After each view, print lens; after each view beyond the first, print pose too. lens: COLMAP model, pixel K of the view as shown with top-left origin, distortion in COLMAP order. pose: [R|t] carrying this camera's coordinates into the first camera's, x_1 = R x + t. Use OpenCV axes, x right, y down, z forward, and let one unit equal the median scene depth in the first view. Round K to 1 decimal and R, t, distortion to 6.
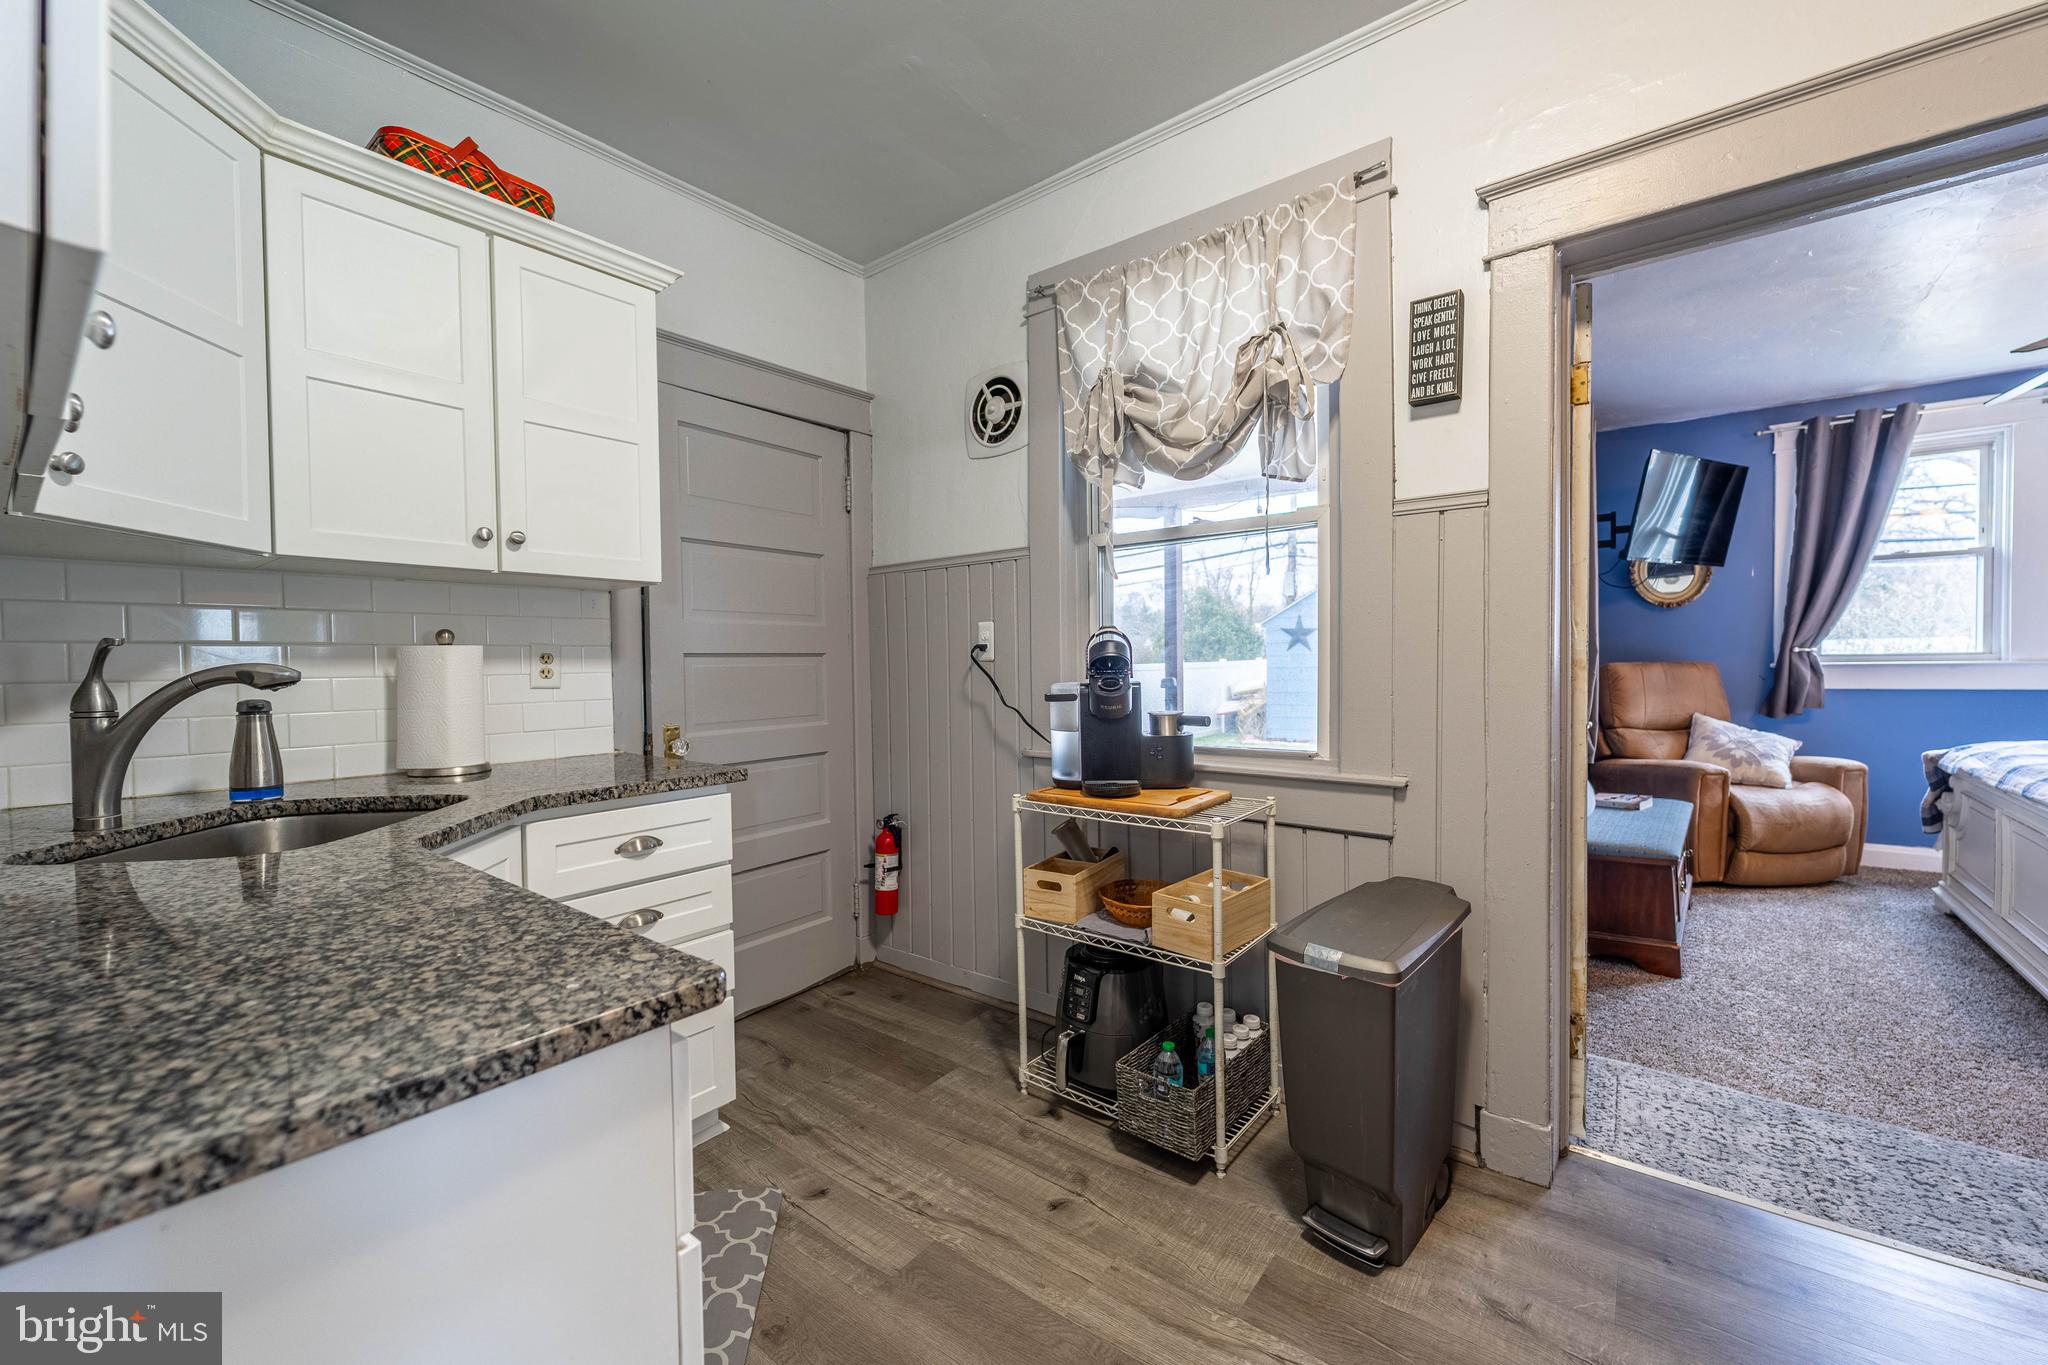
lens RADIAL K [[810.4, 0, 1019.9], [0, 810.4, 682.8], [0, 0, 1]] dist [0.002216, -0.000531]
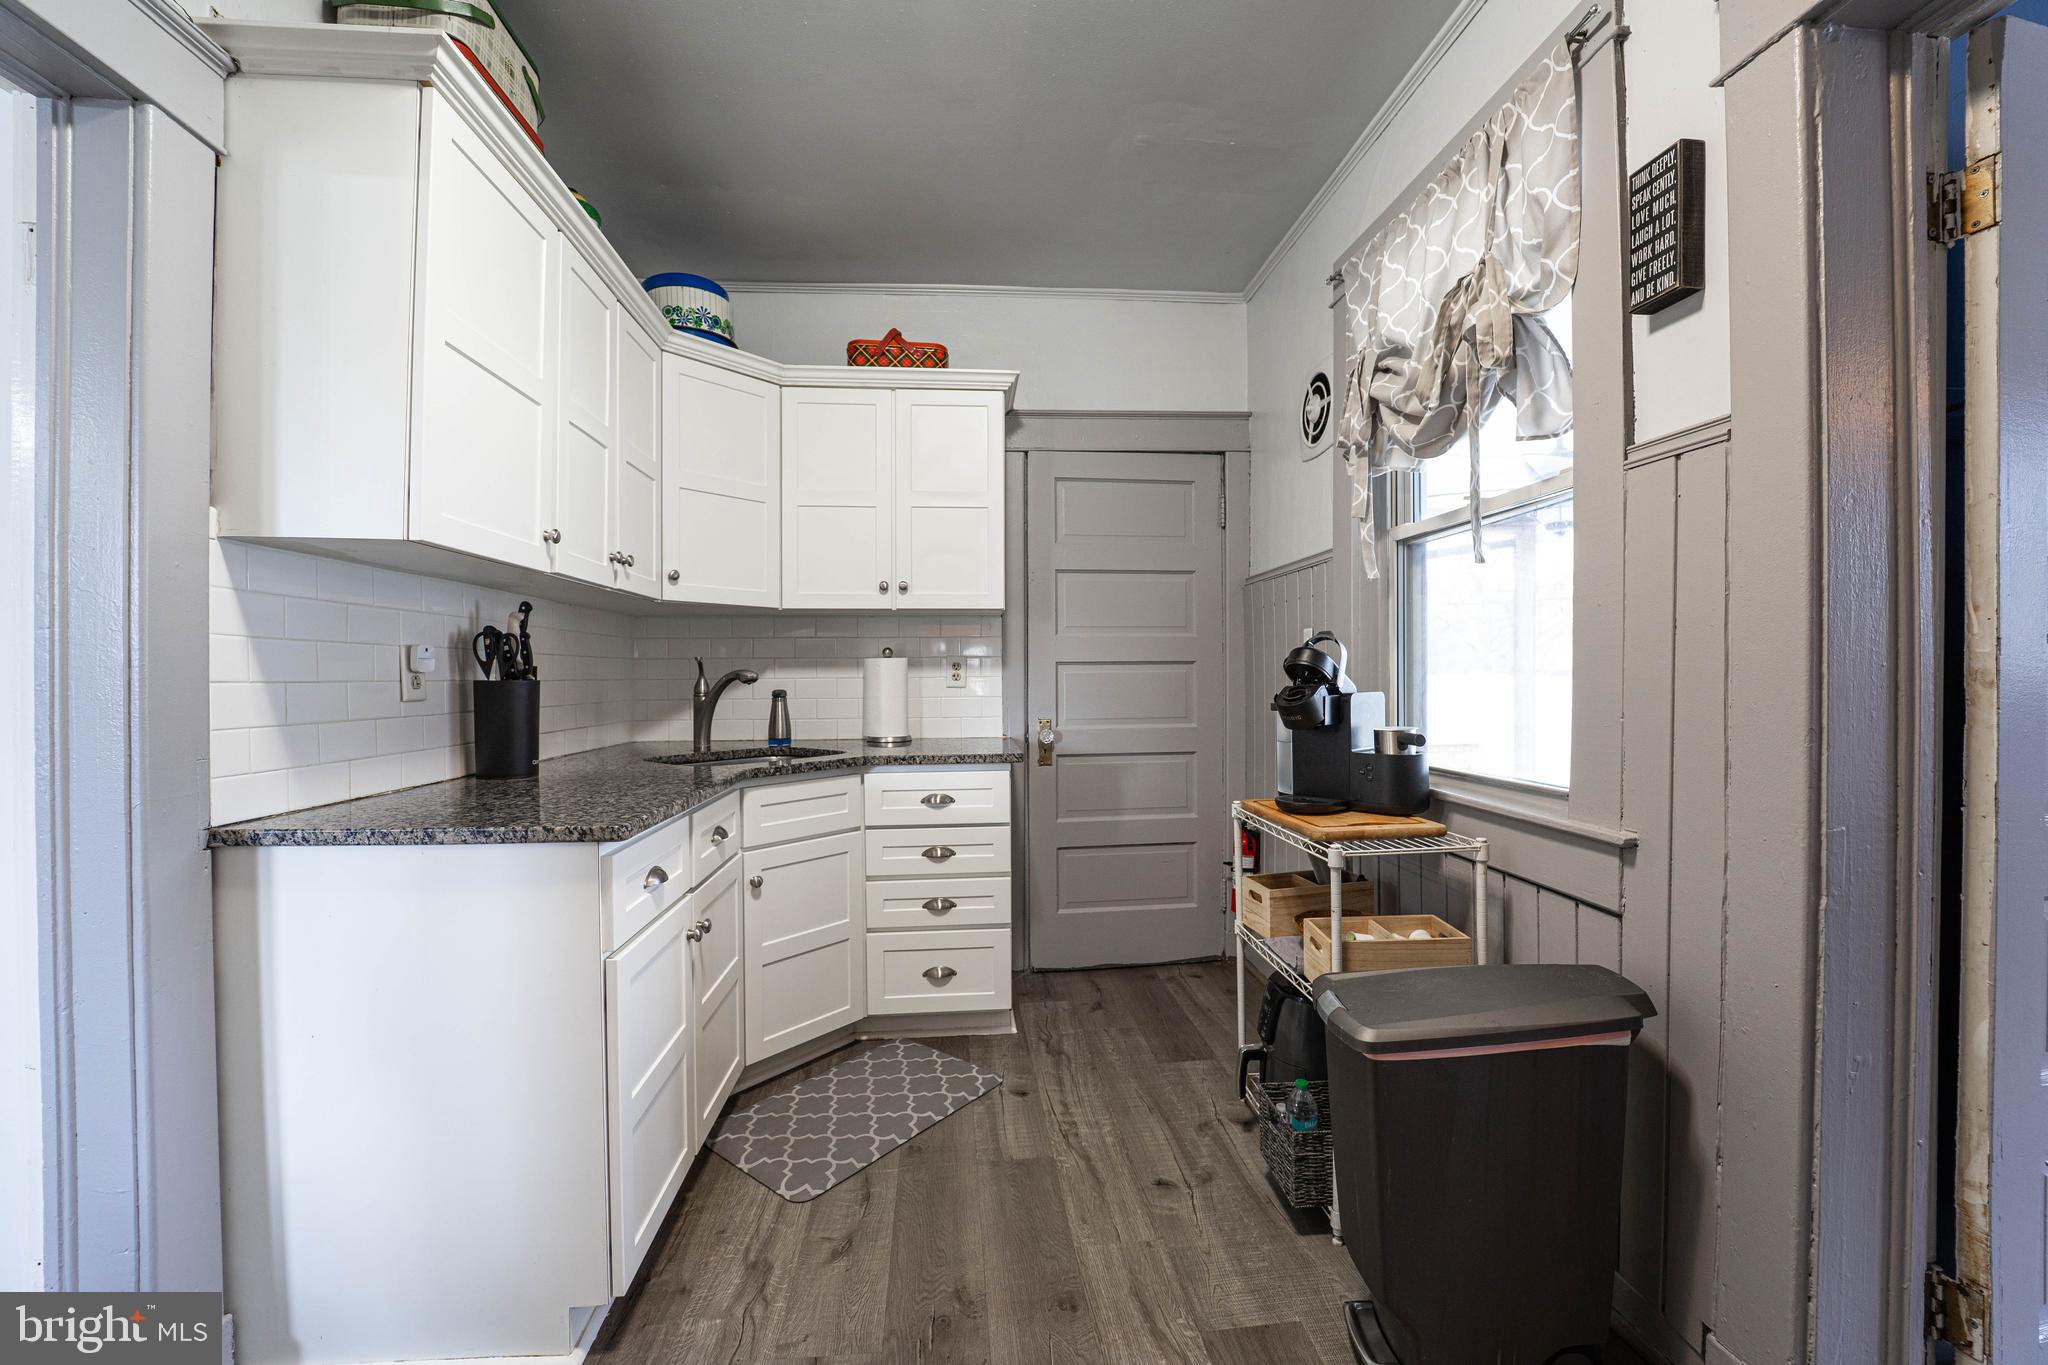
lens RADIAL K [[822.0, 0, 1024.0], [0, 822.0, 682.5], [0, 0, 1]] dist [-0.017625, 0.000232]
pose [[0.692375, 0.014080, -0.721400, 0.614219], [-0.019528, 0.999809, 0.000771, -0.006207], [0.721273, 0.013554, 0.692518, 0.110891]]
